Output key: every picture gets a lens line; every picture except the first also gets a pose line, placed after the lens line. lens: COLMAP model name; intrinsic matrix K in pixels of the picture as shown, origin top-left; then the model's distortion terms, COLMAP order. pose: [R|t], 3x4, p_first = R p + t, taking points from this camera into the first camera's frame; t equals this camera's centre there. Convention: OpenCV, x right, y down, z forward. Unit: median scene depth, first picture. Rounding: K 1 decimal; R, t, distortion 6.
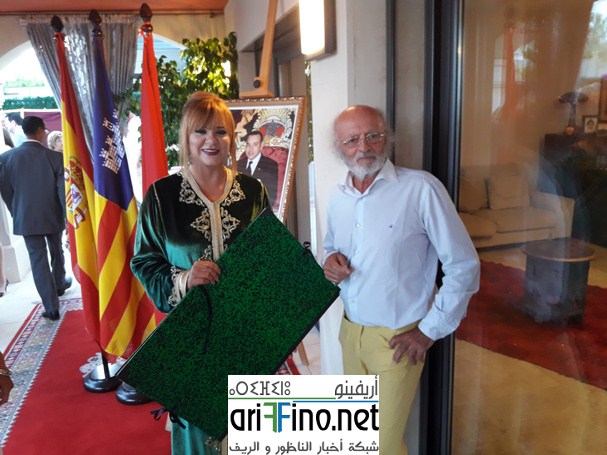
lens RADIAL K [[518.8, 0, 300.2], [0, 518.8, 241.0], [0, 0, 1]] dist [0.122800, -0.253449]
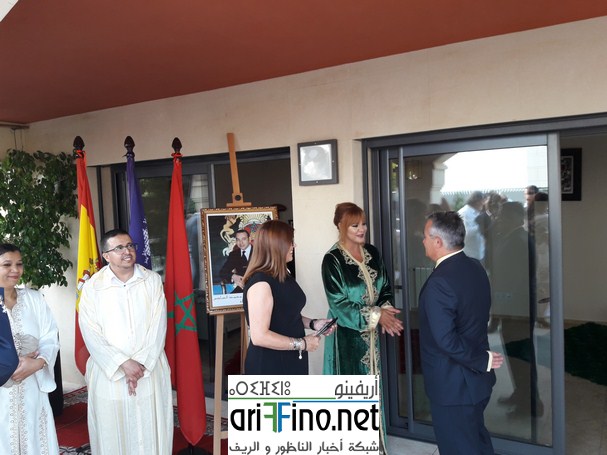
lens RADIAL K [[518.8, 0, 300.2], [0, 518.8, 241.0], [0, 0, 1]] dist [0.122800, -0.253449]
pose [[0.699301, -0.039954, 0.713710, -0.965182], [0.186032, 0.974205, -0.127740, 0.024285], [-0.690196, 0.222102, 0.688695, -0.055191]]
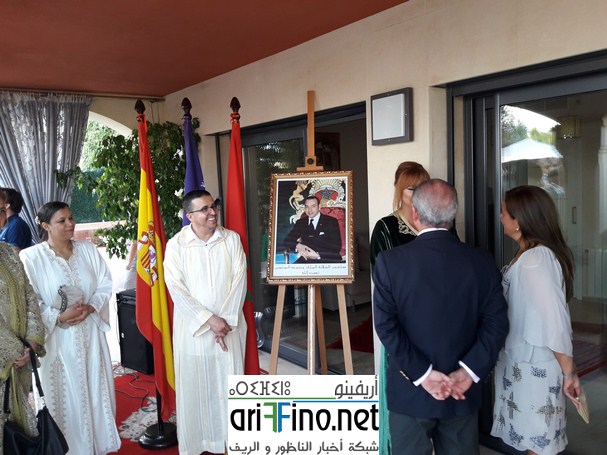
lens RADIAL K [[514.6, 0, 302.6], [0, 514.6, 251.8], [0, 0, 1]] dist [0.100169, -0.178564]
pose [[0.916456, -0.048236, 0.397217, -0.618365], [0.100824, 0.988514, -0.112579, 0.066240], [-0.387225, 0.143222, 0.910793, -0.130980]]
